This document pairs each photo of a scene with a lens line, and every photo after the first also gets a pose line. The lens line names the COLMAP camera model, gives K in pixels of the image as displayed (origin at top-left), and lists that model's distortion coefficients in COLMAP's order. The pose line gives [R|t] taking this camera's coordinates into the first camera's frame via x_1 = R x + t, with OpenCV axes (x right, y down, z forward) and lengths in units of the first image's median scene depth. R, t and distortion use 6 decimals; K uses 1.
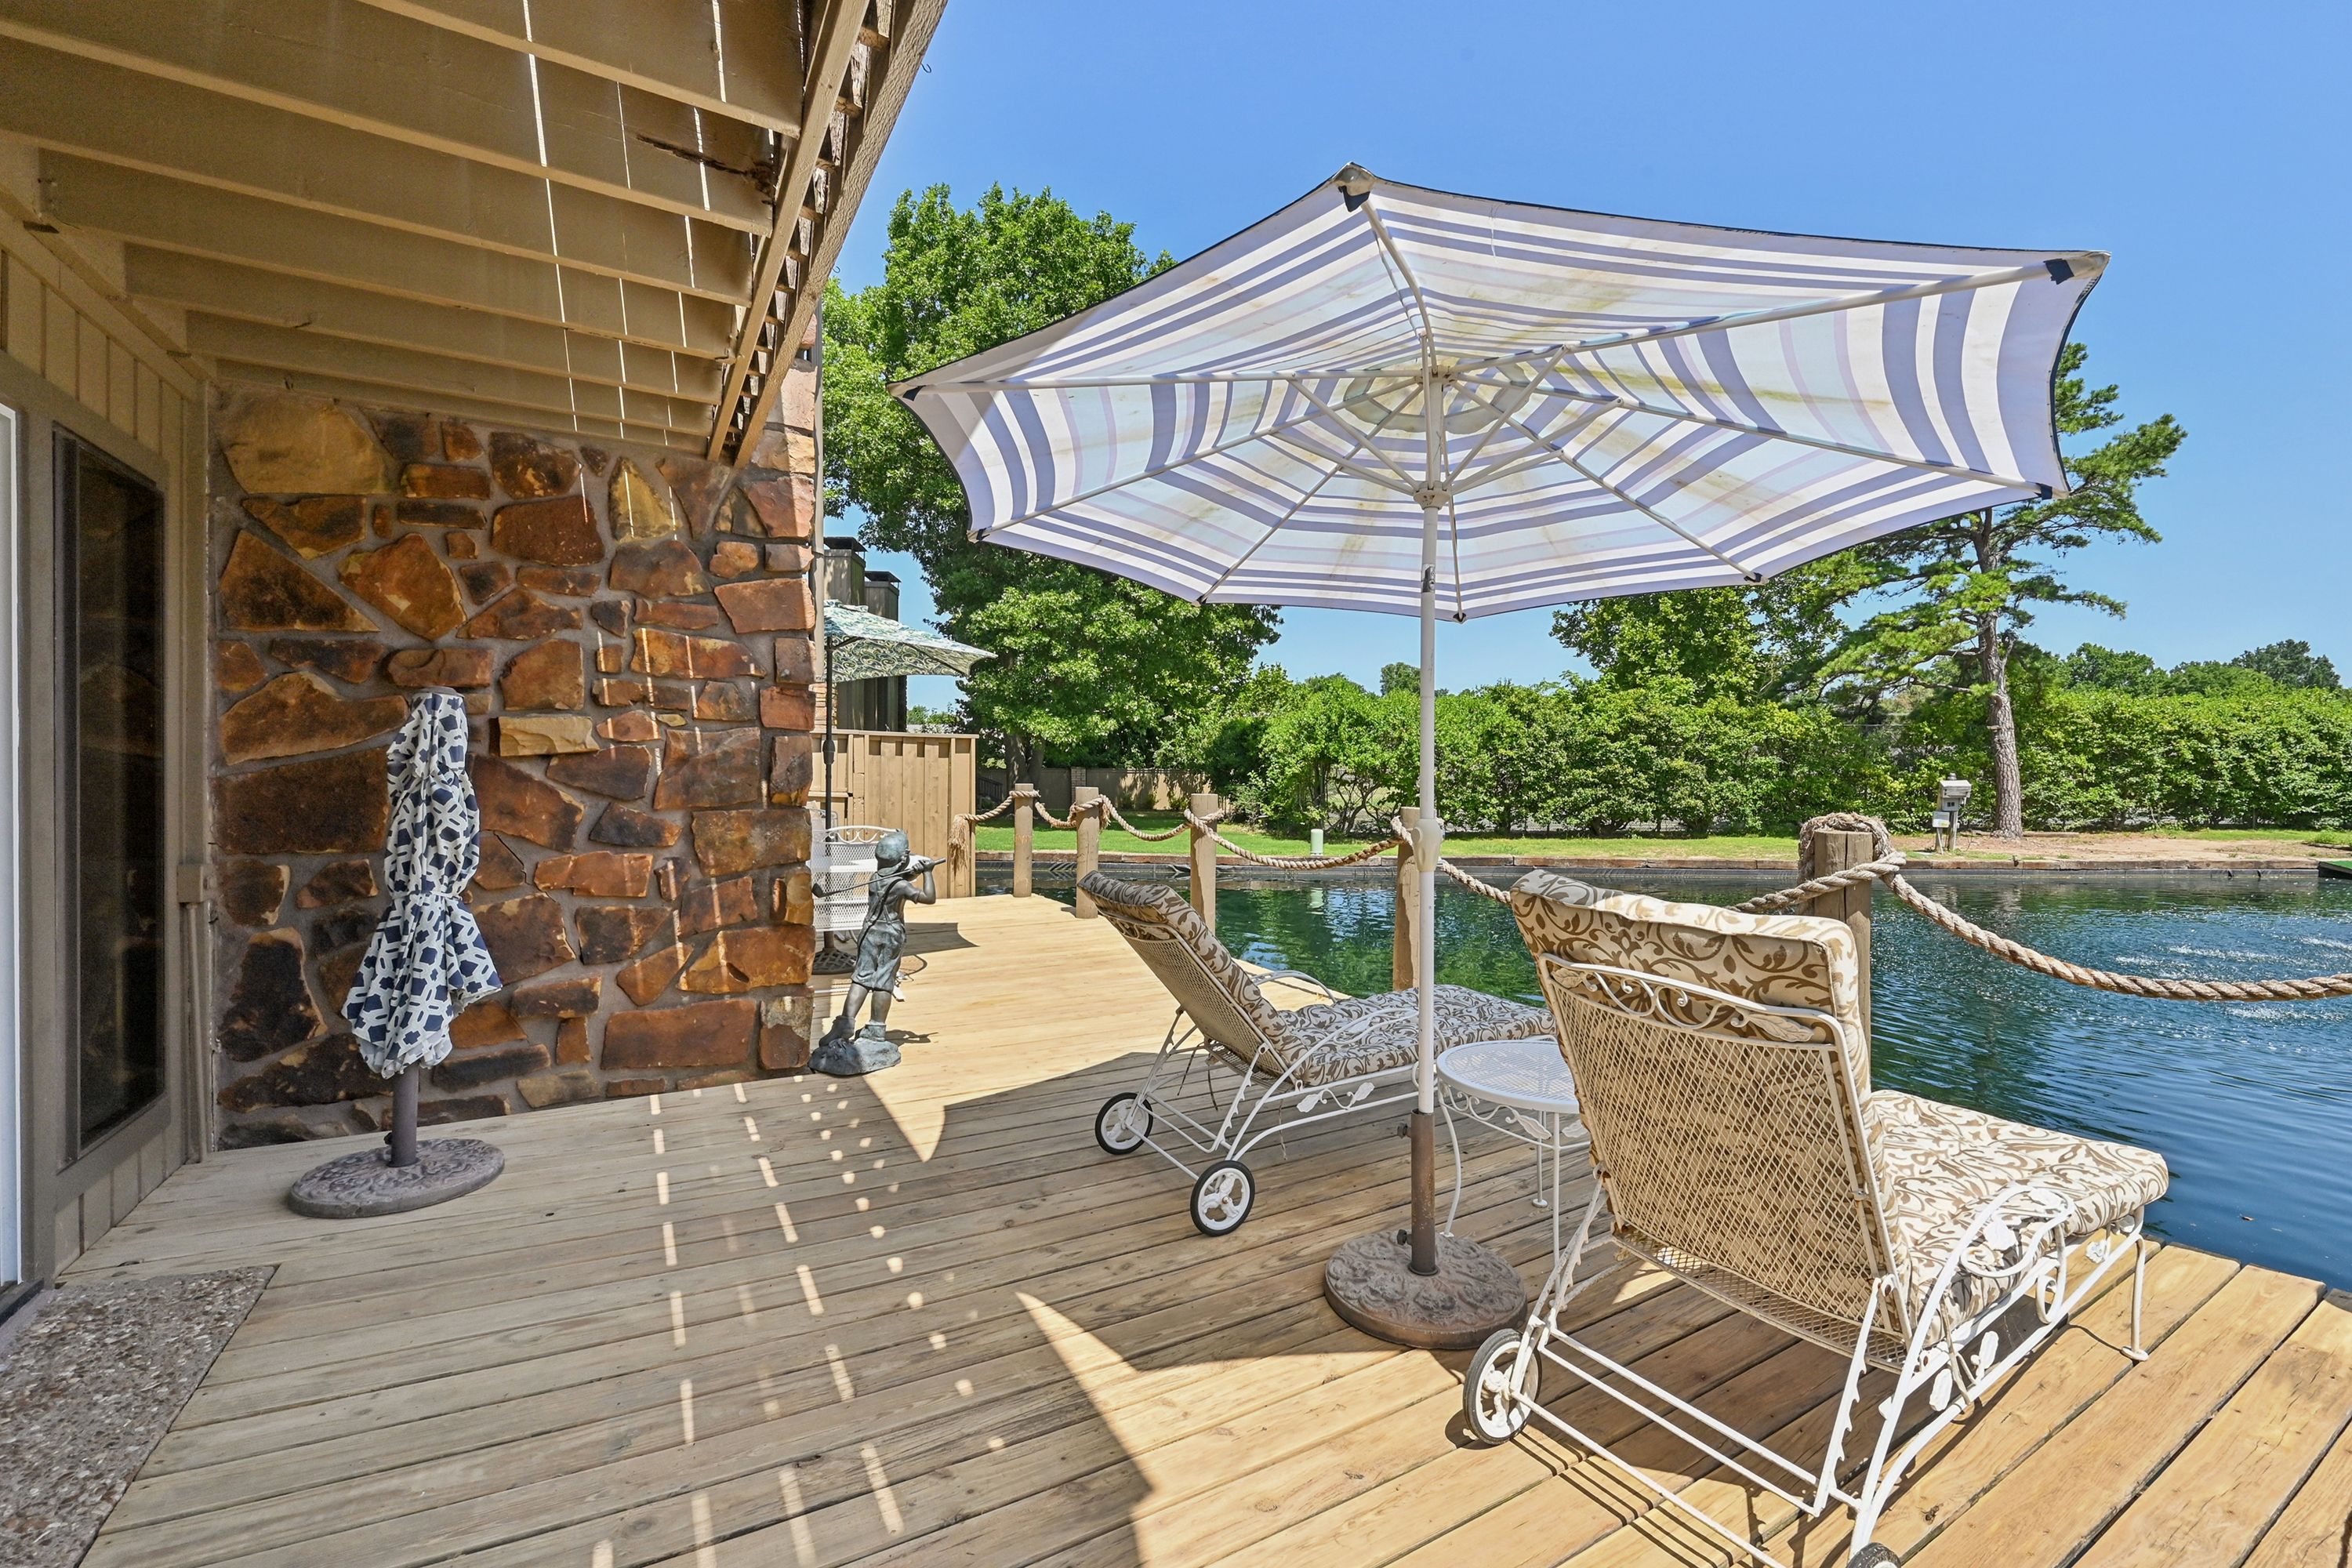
lens RADIAL K [[967.8, 0, 1176.0], [0, 967.8, 784.0], [0, 0, 1]] dist [-0.000730, -0.000087]
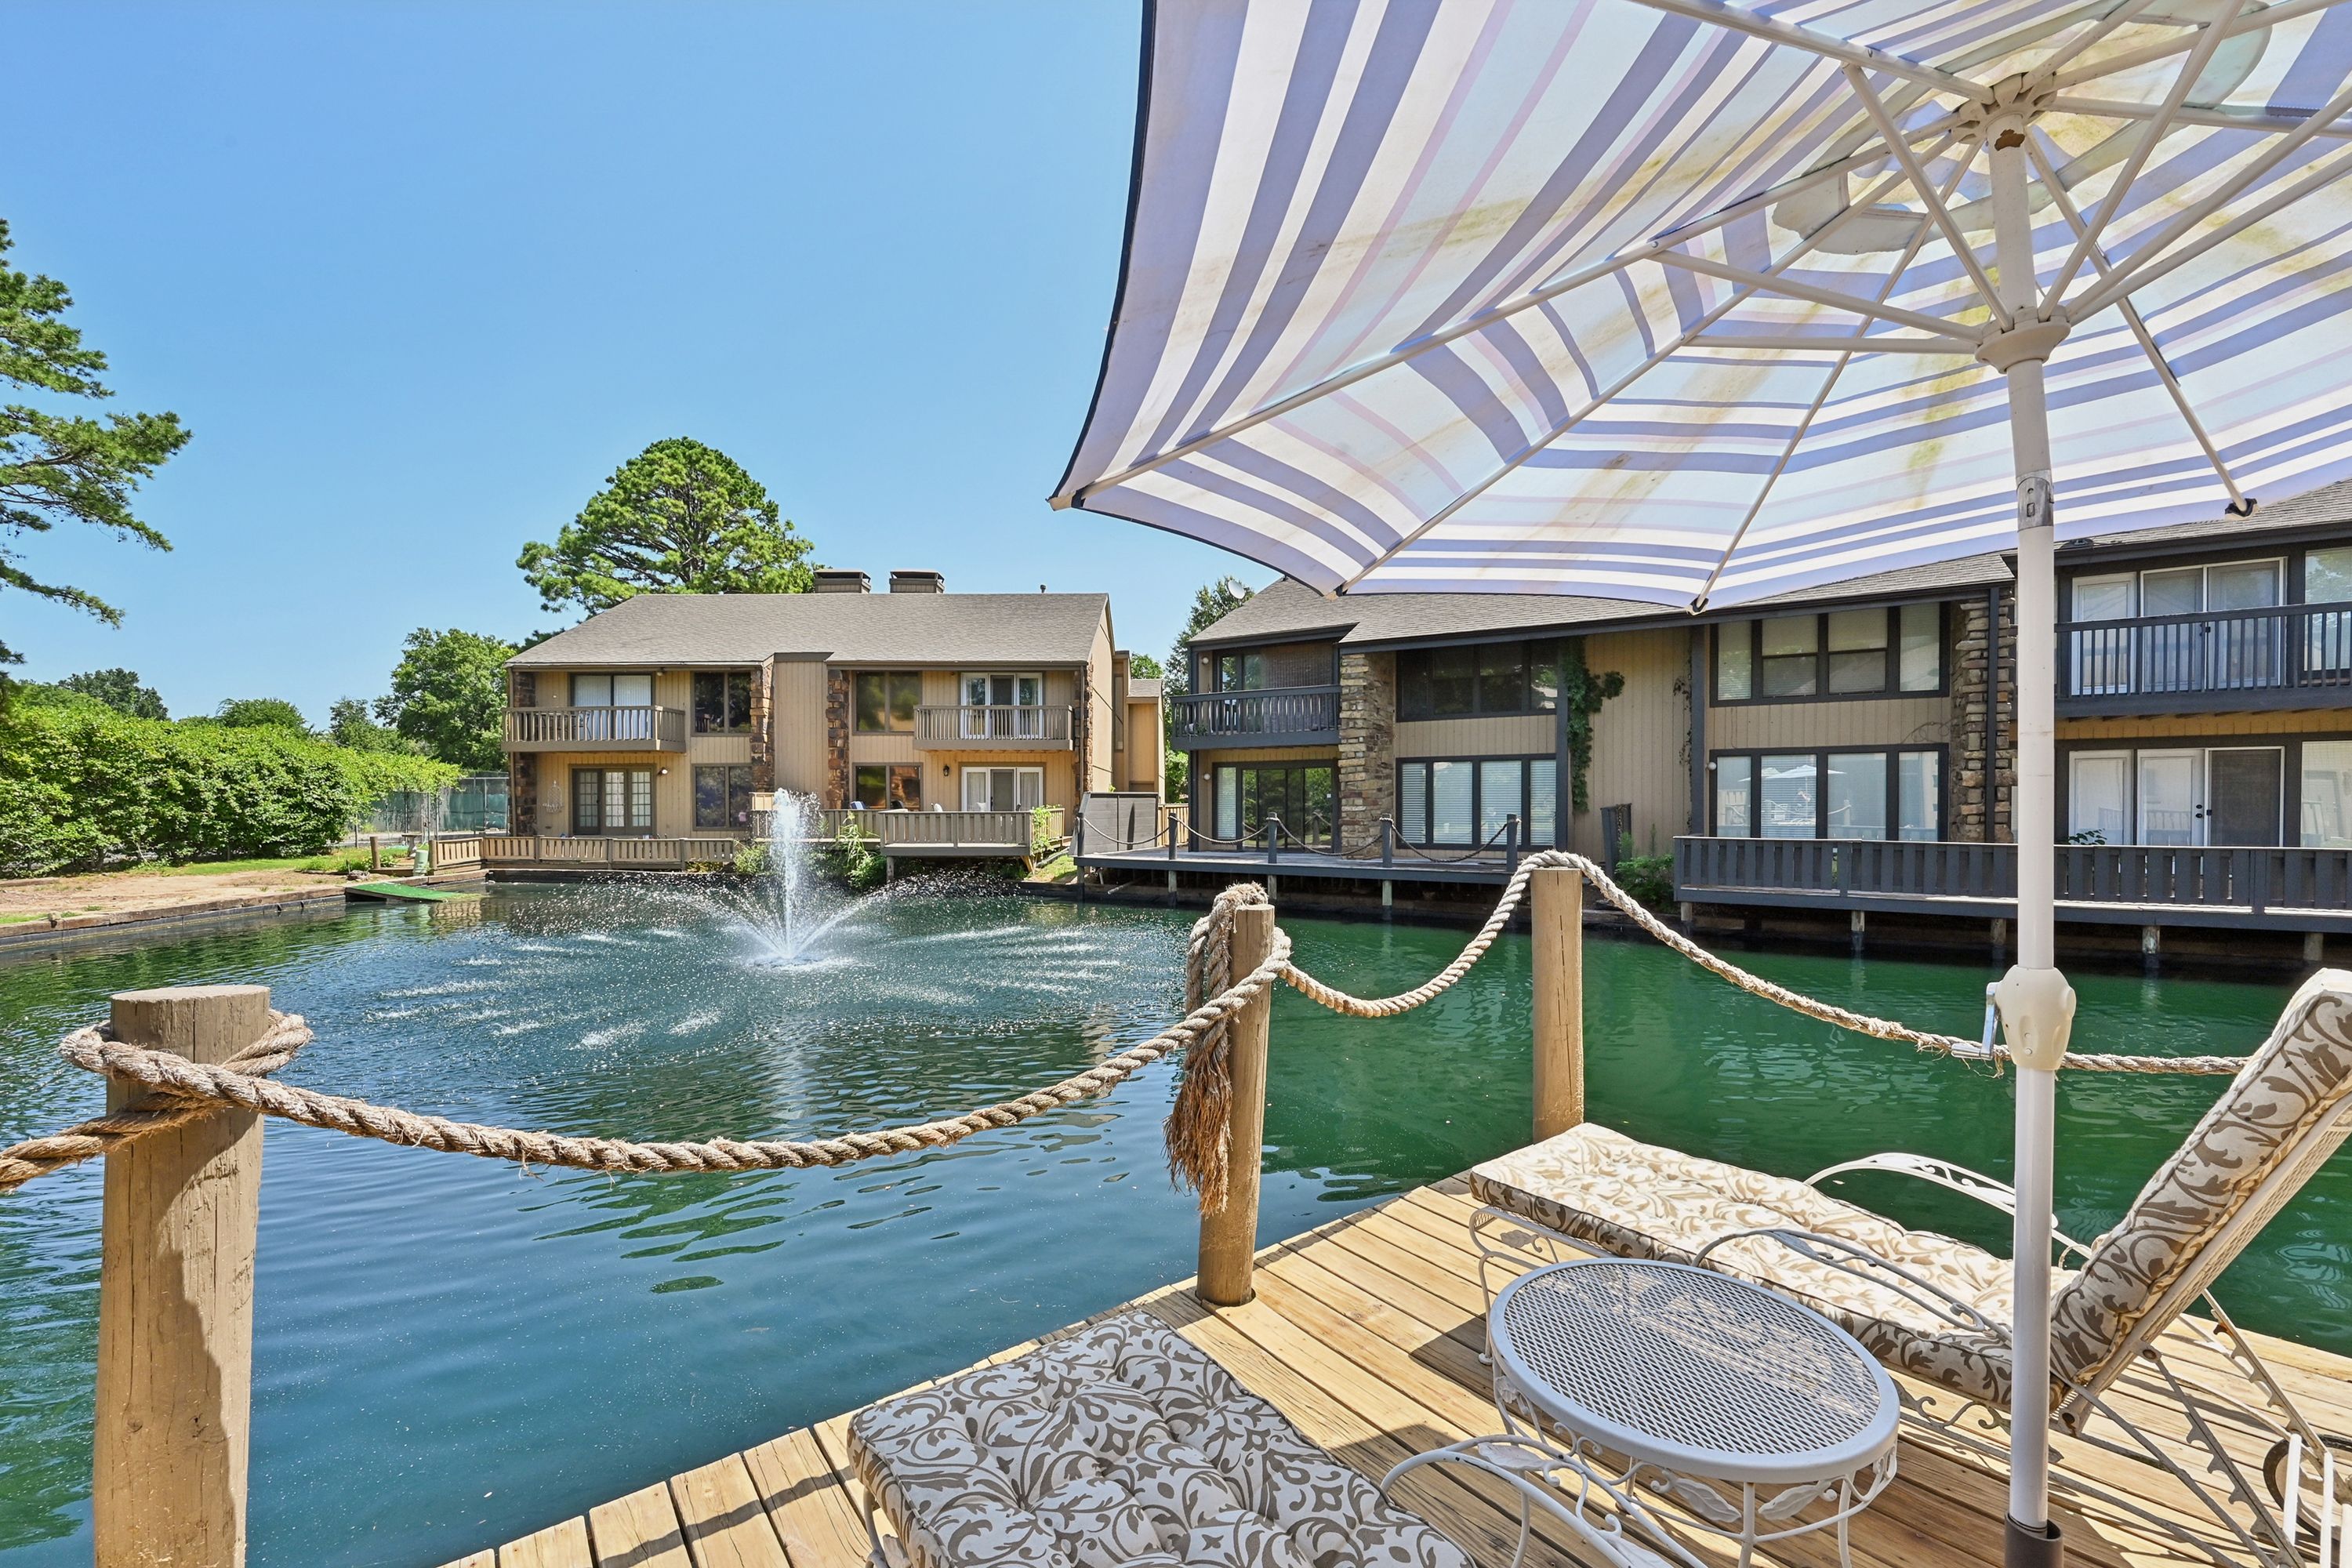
lens RADIAL K [[968.3, 0, 1200.4], [0, 968.3, 814.0], [0, 0, 1]] dist [-0.000622, 0.000129]
pose [[-0.139260, -0.015983, 0.990127, -0.018241], [0.013001, 0.999754, 0.017967, -0.006468], [-0.990171, 0.015375, -0.139018, 0.148510]]
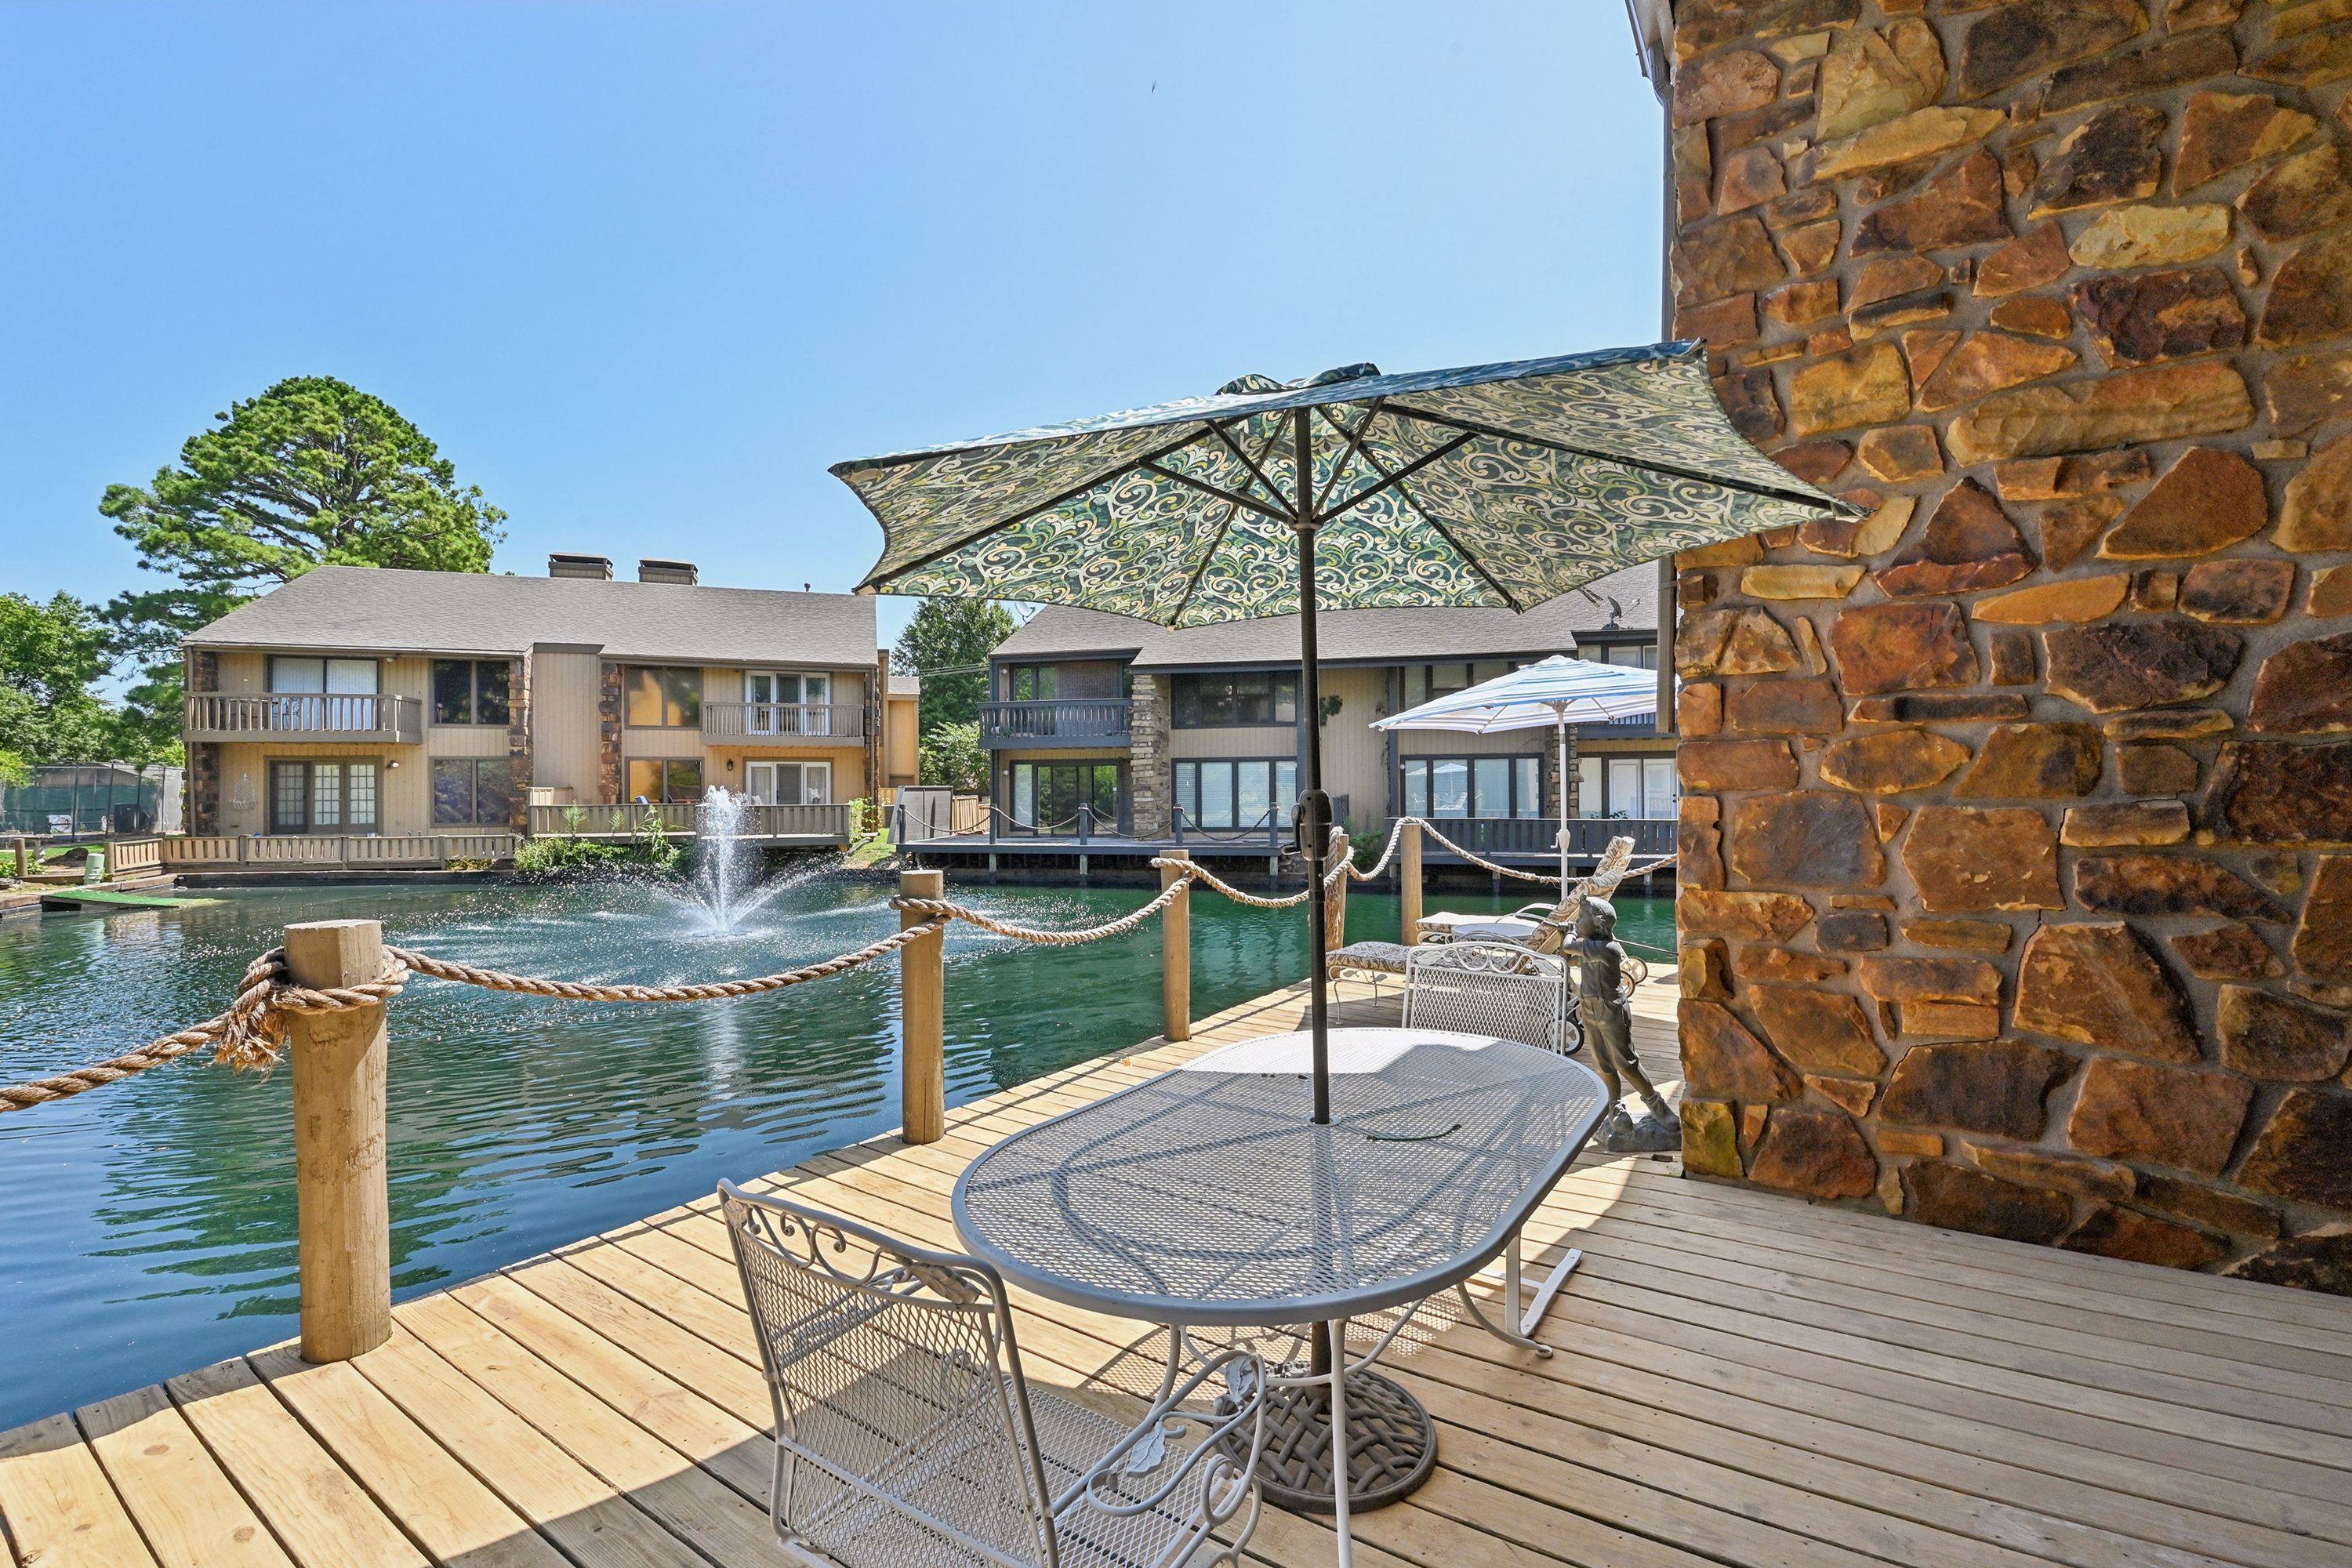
lens RADIAL K [[991.5, 0, 1214.6], [0, 991.5, 793.0], [0, 0, 1]] dist [0.003412, 0.000138]
pose [[-0.457119, -0.002736, 0.889401, -0.174038], [0.014423, 0.999841, 0.010488, -0.011394], [-0.889289, 0.017622, -0.457007, 0.308637]]
